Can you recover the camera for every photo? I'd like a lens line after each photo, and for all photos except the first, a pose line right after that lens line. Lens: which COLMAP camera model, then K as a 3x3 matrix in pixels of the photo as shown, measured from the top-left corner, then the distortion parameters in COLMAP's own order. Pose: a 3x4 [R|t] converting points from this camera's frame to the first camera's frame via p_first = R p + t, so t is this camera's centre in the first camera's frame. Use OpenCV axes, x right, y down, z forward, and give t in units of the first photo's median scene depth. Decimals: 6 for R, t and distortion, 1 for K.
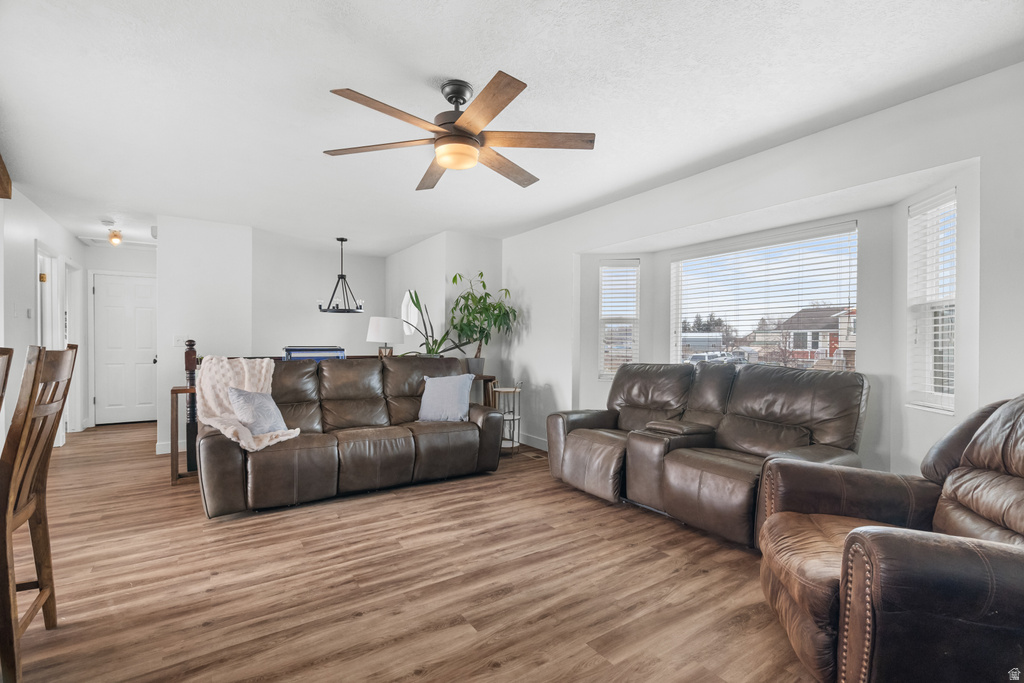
lens RADIAL K [[464.9, 0, 506.8], [0, 464.9, 344.0], [0, 0, 1]] dist [-0.002561, 0.000215]
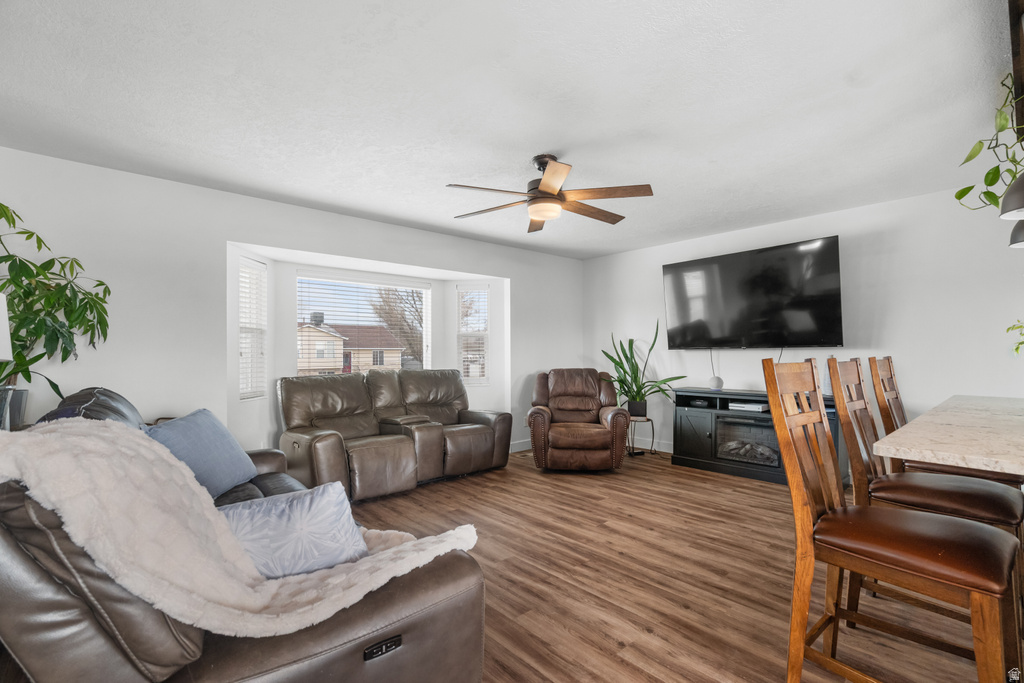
lens RADIAL K [[464.9, 0, 506.8], [0, 464.9, 344.0], [0, 0, 1]] dist [-0.002561, 0.000215]
pose [[-0.149548, 0.018518, 0.988581, -1.455069], [0.004011, 0.999828, -0.018122, -0.017243], [-0.988746, 0.001255, -0.149596, 1.360091]]
